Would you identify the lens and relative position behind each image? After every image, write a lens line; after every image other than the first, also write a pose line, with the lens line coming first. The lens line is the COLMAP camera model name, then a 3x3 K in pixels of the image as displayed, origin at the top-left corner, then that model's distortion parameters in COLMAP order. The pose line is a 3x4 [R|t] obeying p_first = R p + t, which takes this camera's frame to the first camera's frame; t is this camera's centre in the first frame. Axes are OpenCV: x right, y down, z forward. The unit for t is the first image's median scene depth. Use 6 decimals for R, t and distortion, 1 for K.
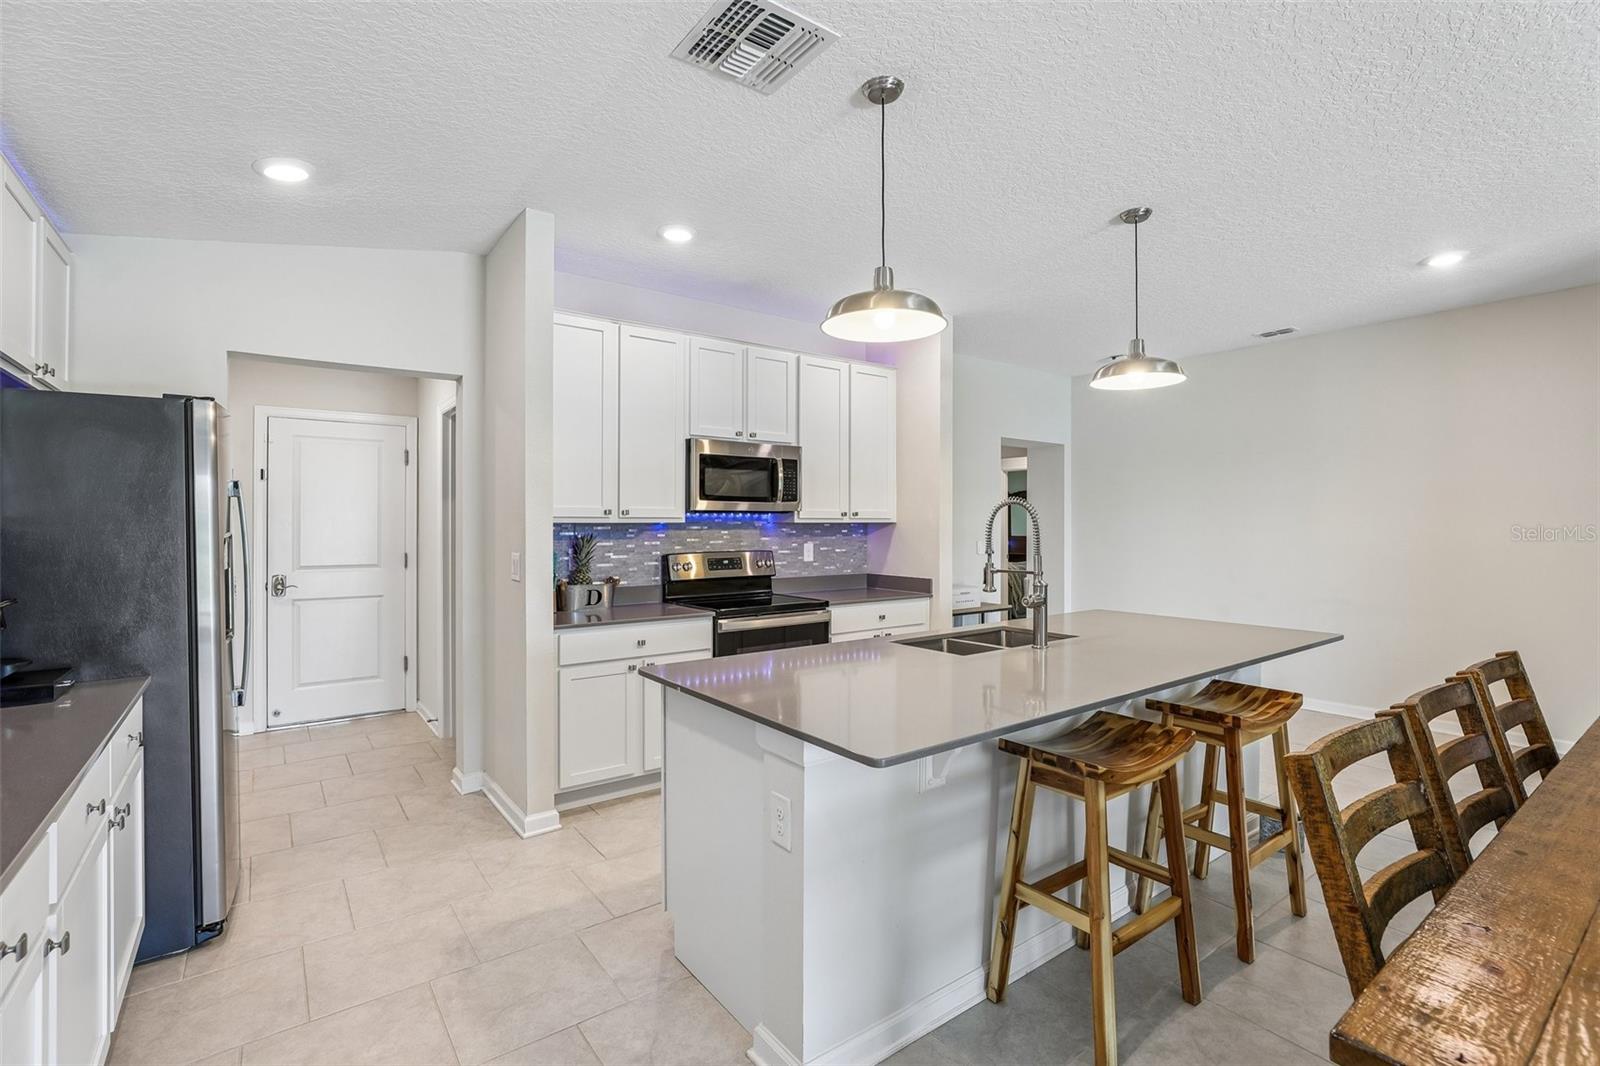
lens RADIAL K [[738.3, 0, 797.3], [0, 738.3, 522.6], [0, 0, 1]] dist [-0.025521, 0.014032]
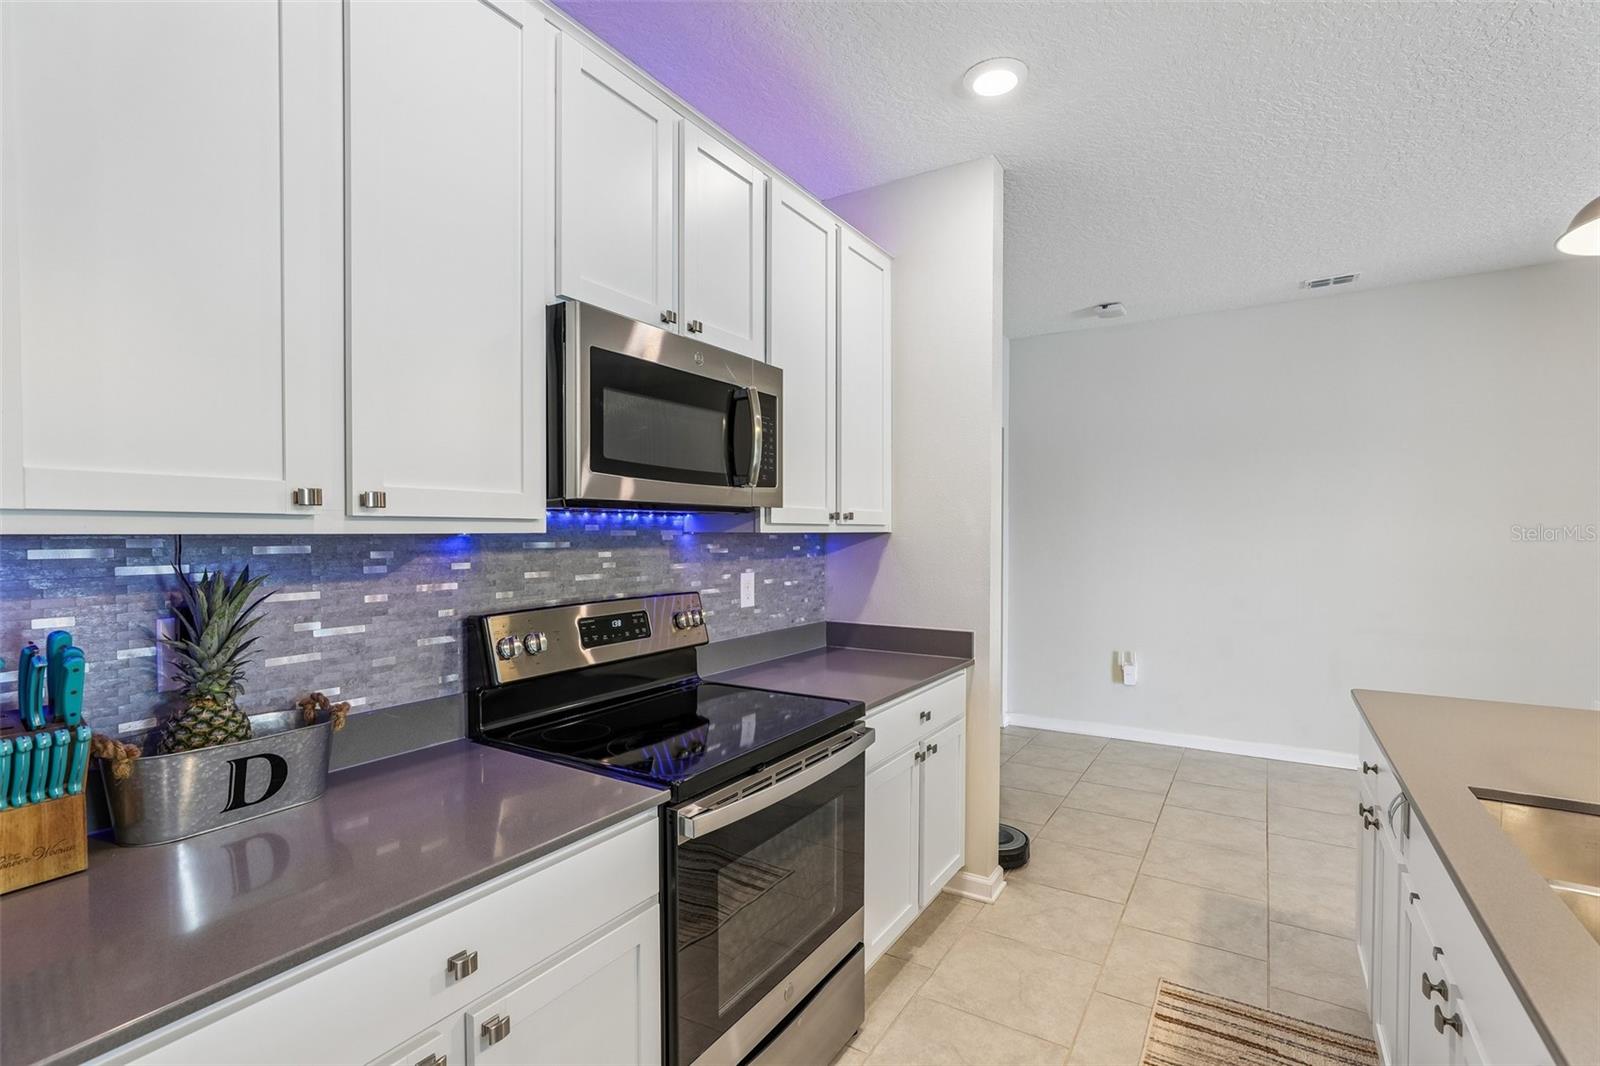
lens RADIAL K [[738.3, 0, 796.9], [0, 738.3, 544.6], [0, 0, 1]] dist [-0.025521, 0.014032]
pose [[0.935981, -0.006878, 0.351984, -0.157583], [0.001043, 0.999859, 0.016763, -0.000465], [-0.352050, -0.015322, 0.935856, 0.586066]]
